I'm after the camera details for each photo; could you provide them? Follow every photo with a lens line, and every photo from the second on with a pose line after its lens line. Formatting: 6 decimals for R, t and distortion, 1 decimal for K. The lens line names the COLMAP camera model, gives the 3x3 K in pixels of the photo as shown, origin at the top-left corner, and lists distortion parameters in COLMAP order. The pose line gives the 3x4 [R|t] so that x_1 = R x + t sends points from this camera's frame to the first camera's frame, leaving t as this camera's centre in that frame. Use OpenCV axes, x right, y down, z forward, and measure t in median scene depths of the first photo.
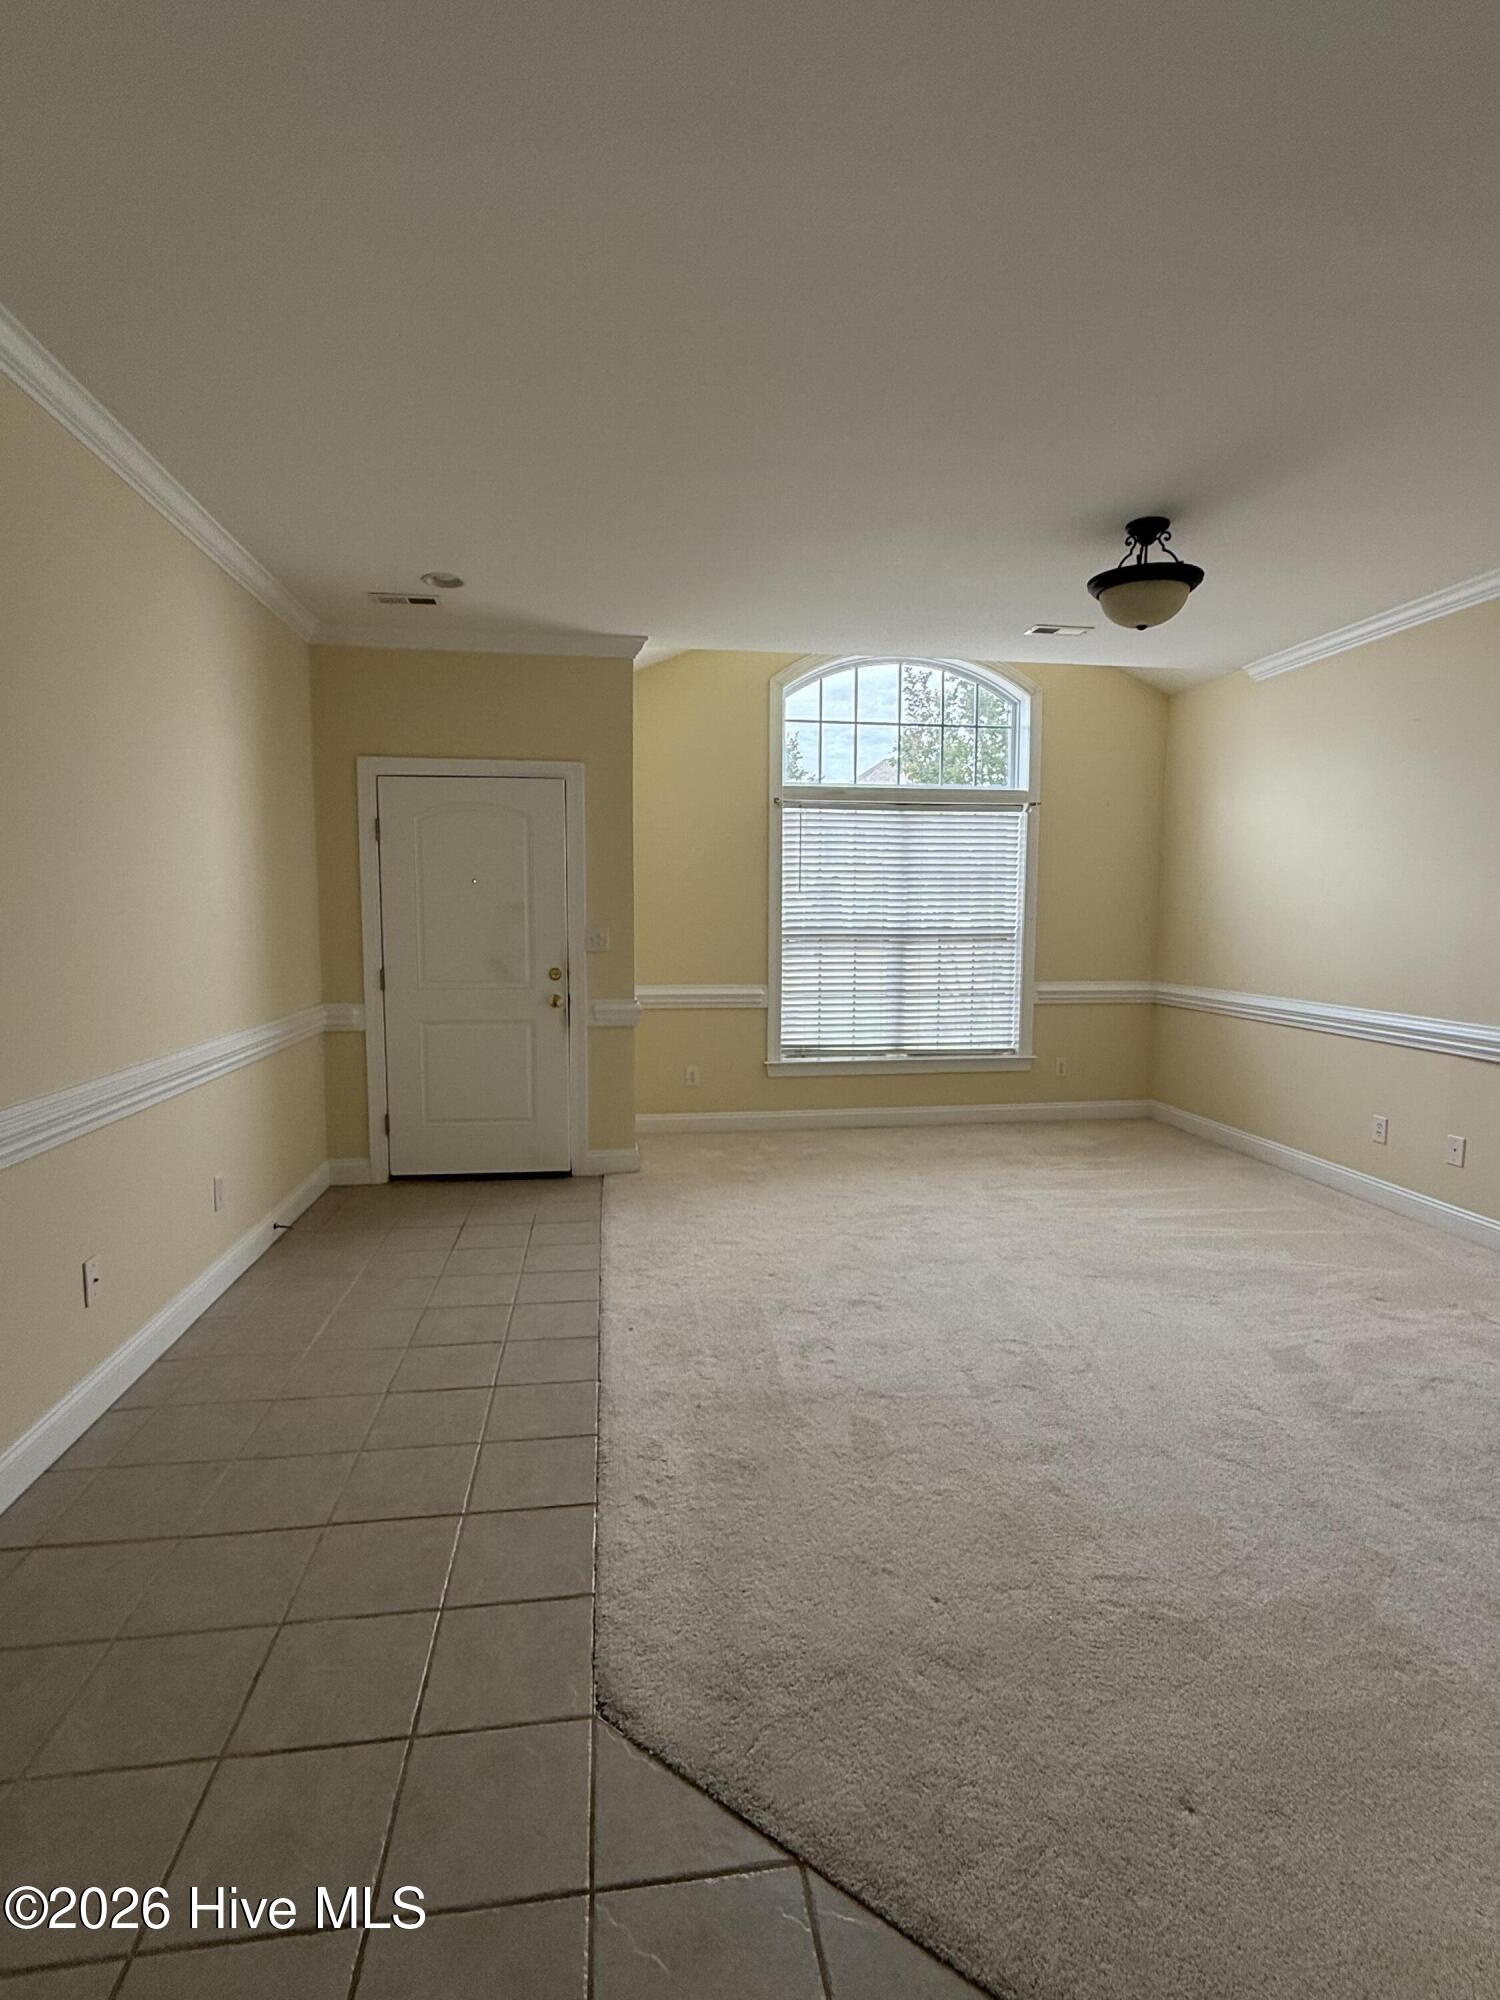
lens RADIAL K [[979.9, 0, 733.6], [0, 979.9, 994.1], [0, 0, 1]] dist [-0.000263, 0.001704]
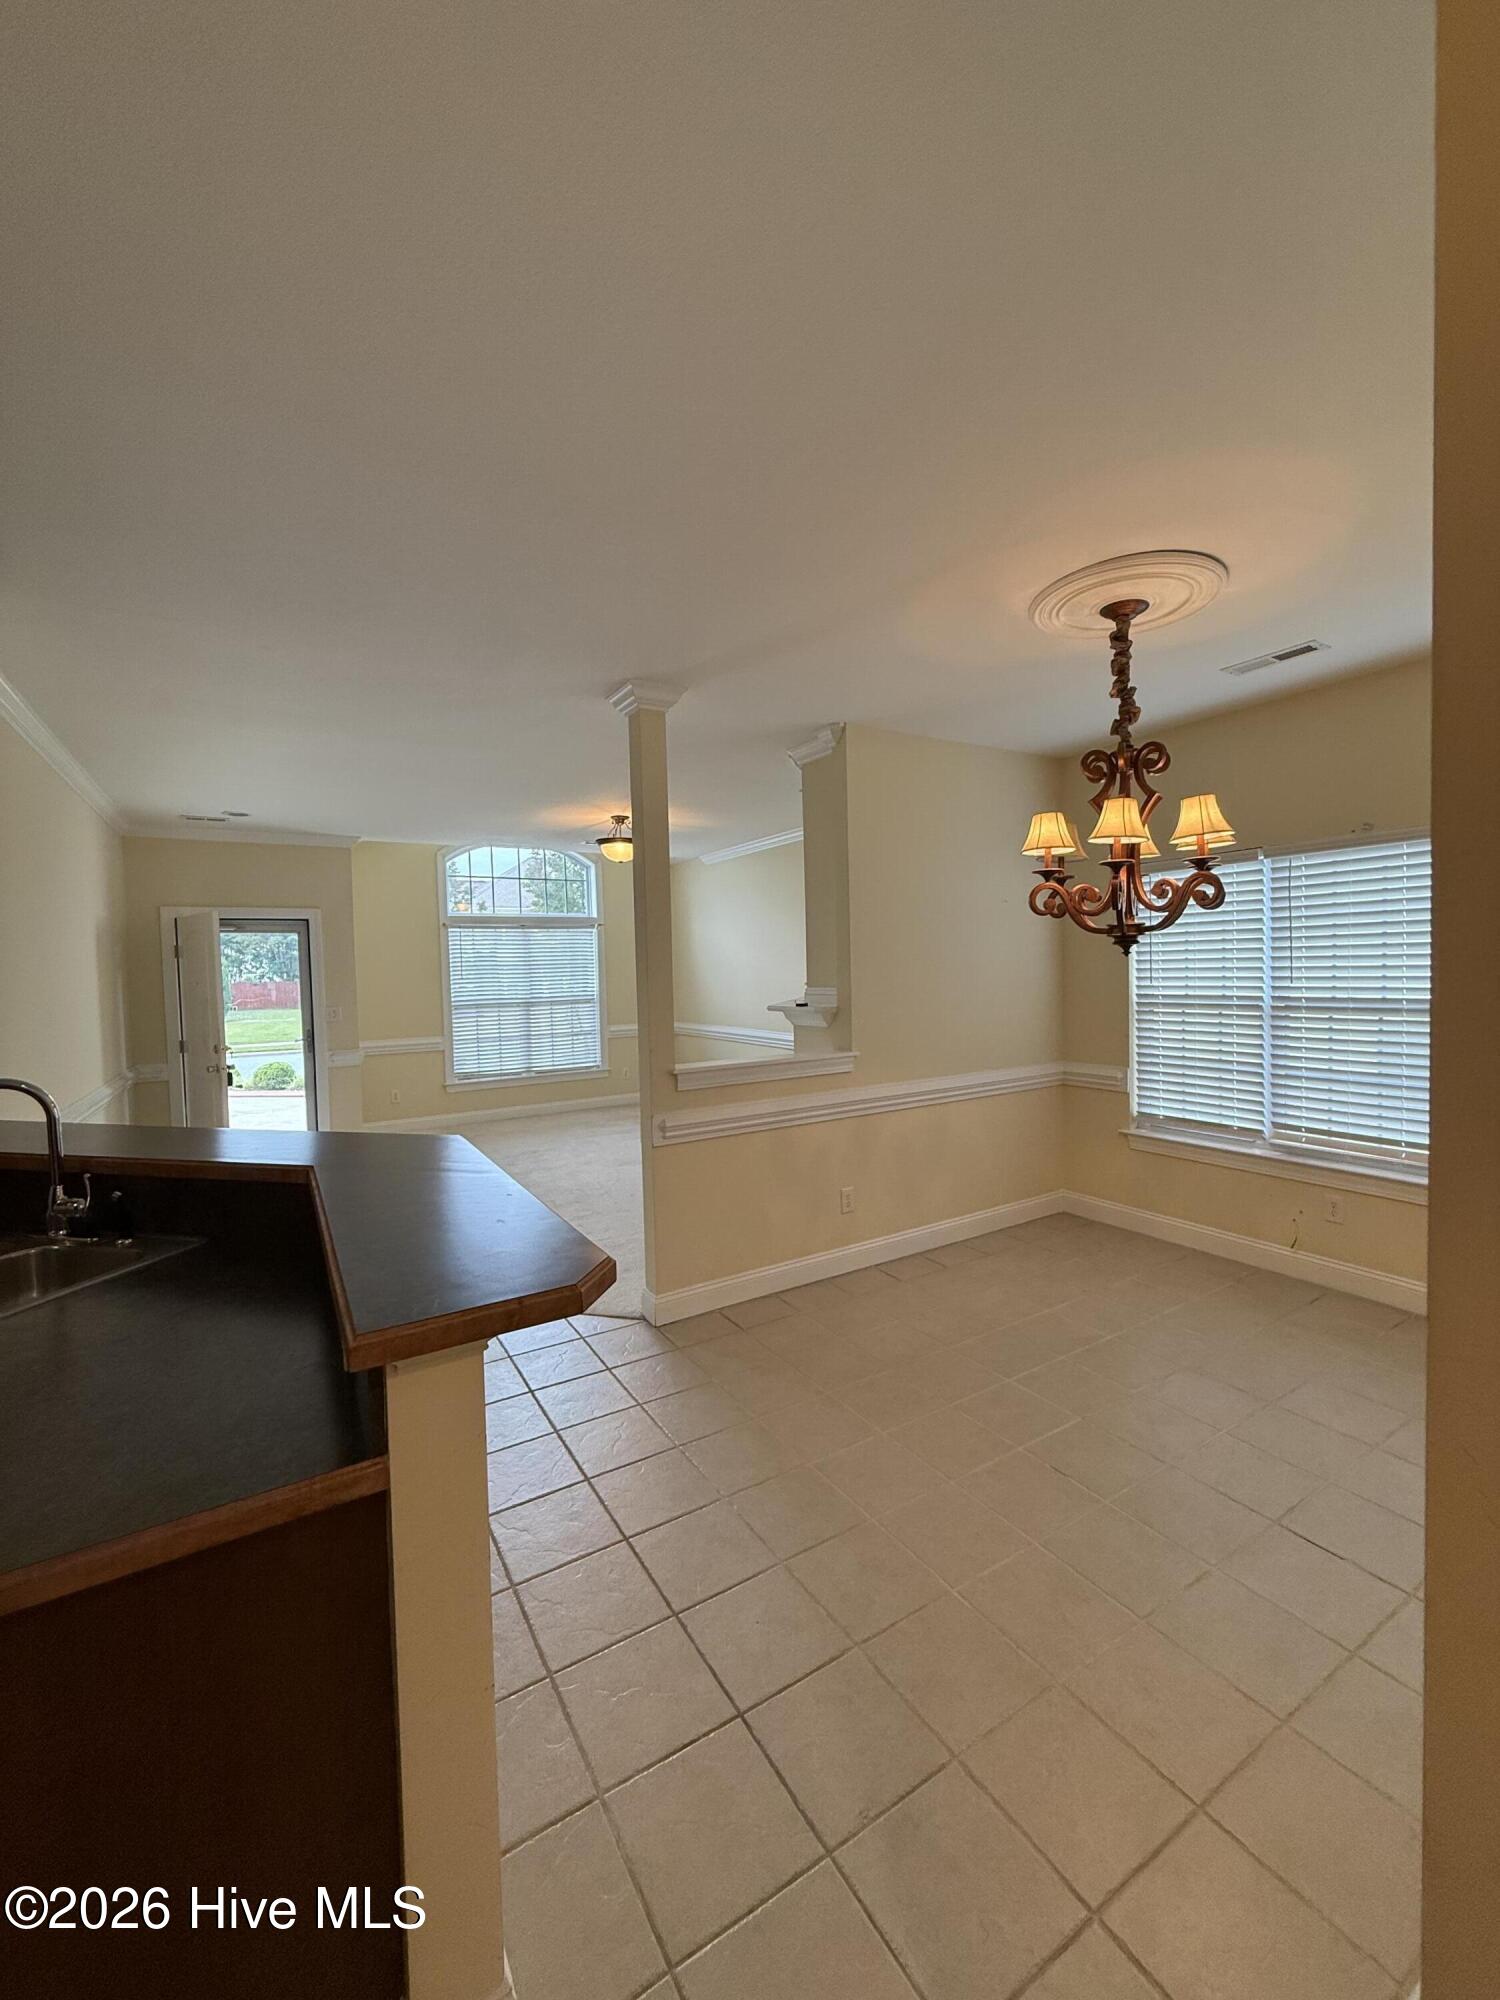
lens RADIAL K [[799.7, 0, 748.3], [0, 799.7, 987.2], [0, 0, 1]] dist [0.001008, 0.000085]
pose [[0.918104, -0.036693, 0.394637, -0.032731], [0.065668, 0.996026, -0.060164, 0.033068], [-0.390861, 0.081152, 0.916865, -0.627893]]
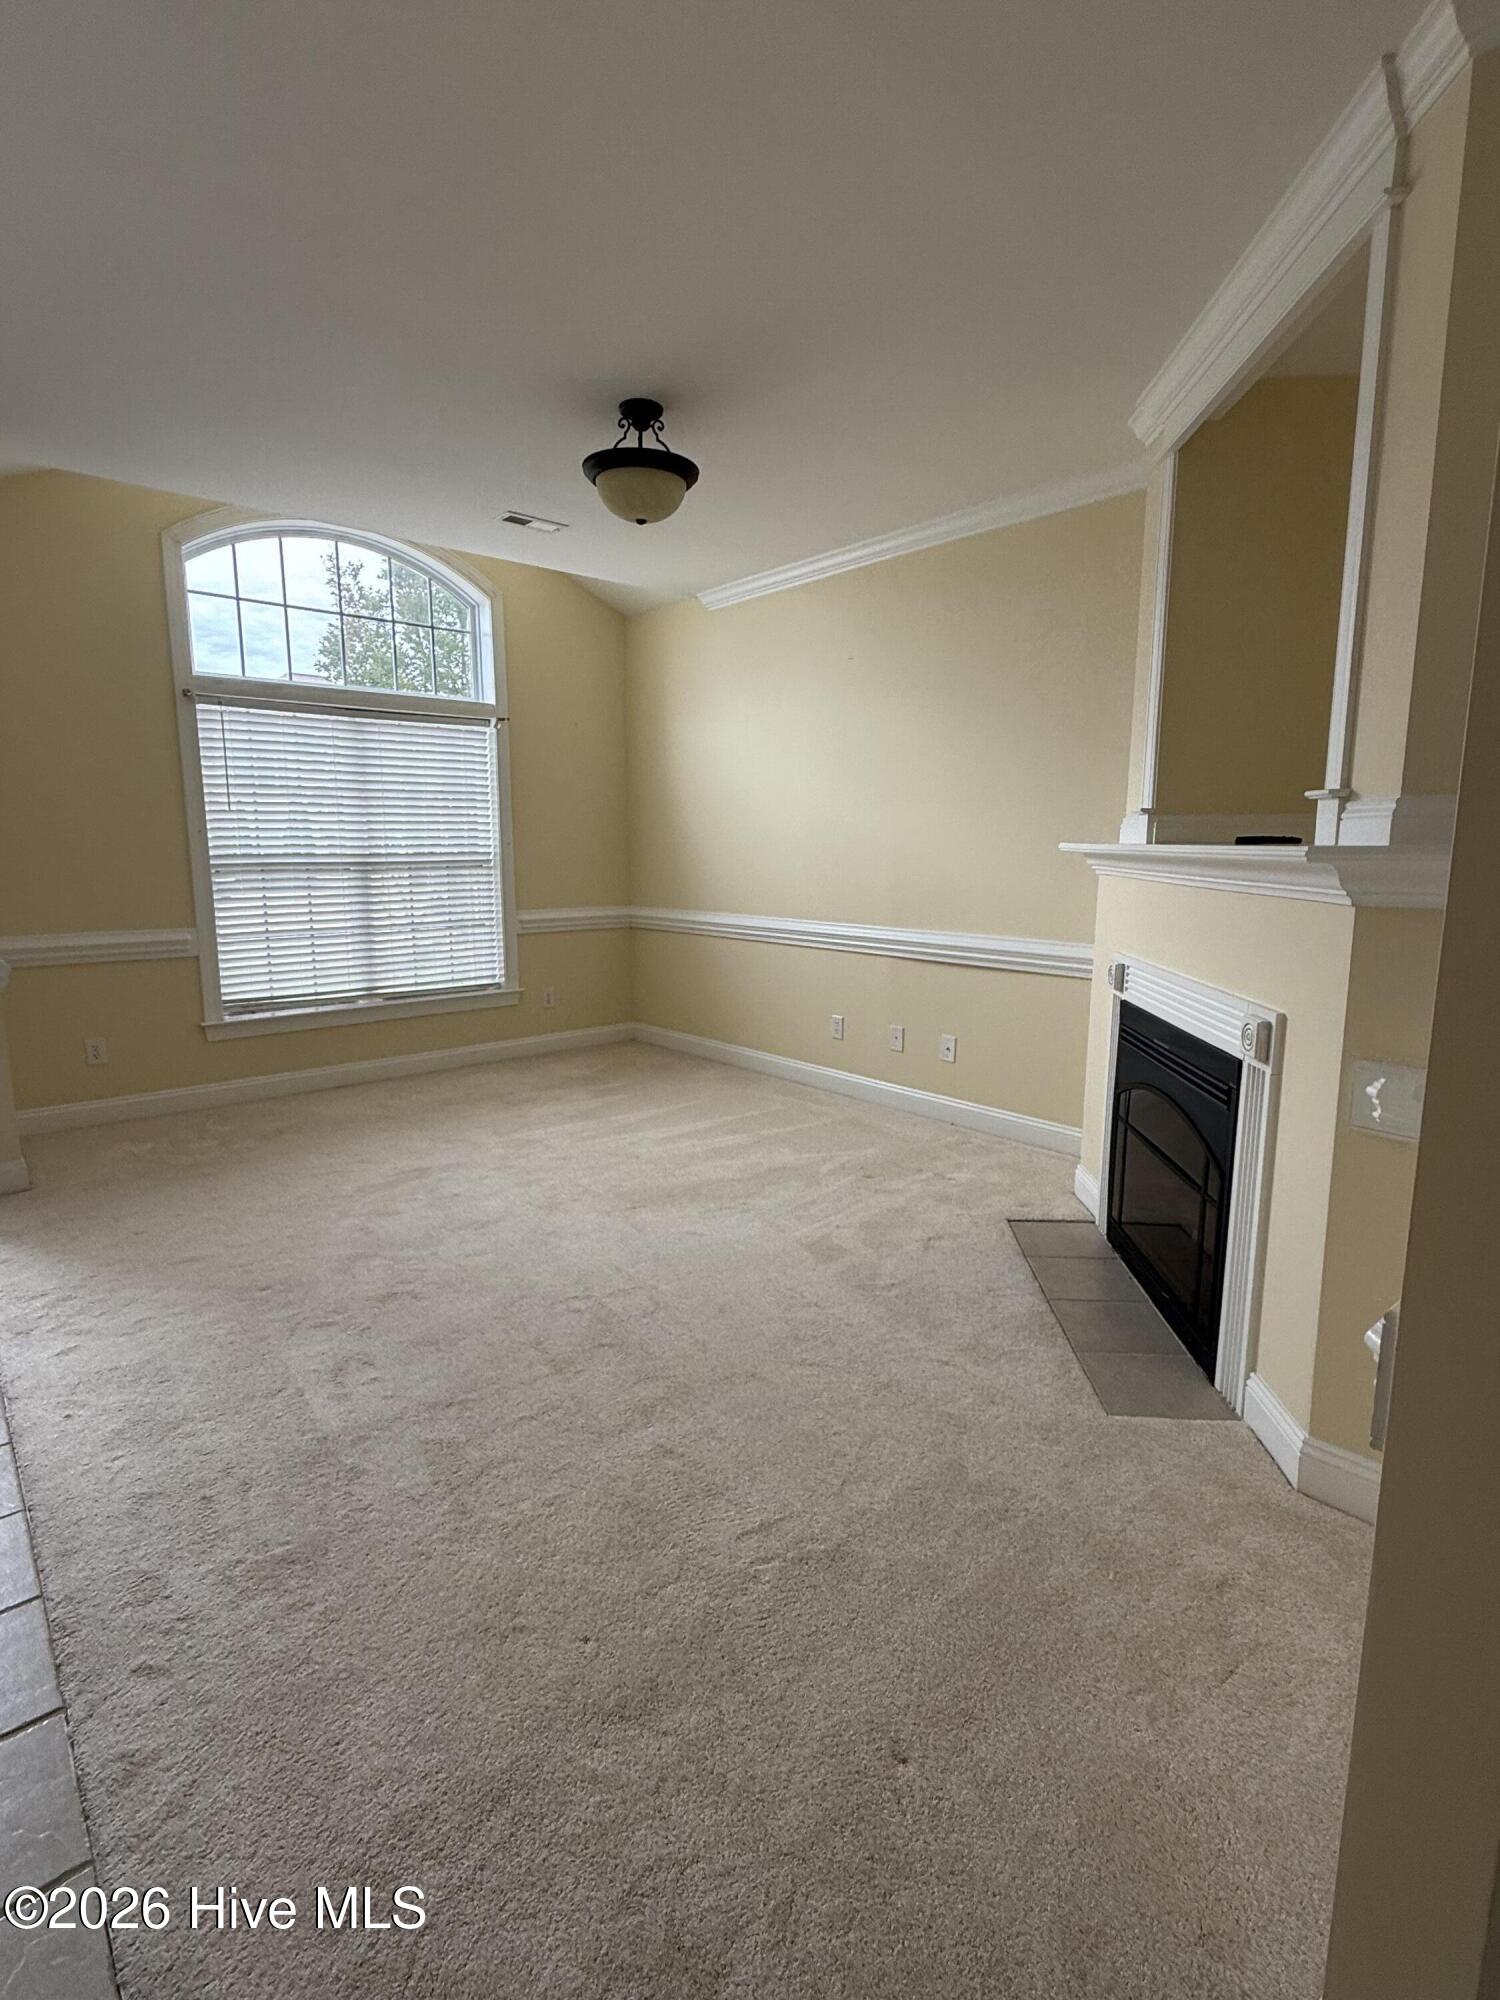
lens RADIAL K [[979.9, 0, 743.2], [0, 979.9, 998.3], [0, 0, 1]] dist [-0.000263, 0.001704]
pose [[0.837360, -0.088150, 0.539497, -0.042032], [0.050597, 0.995174, 0.084072, 0.005028], [-0.544305, -0.043101, 0.837780, 0.125411]]
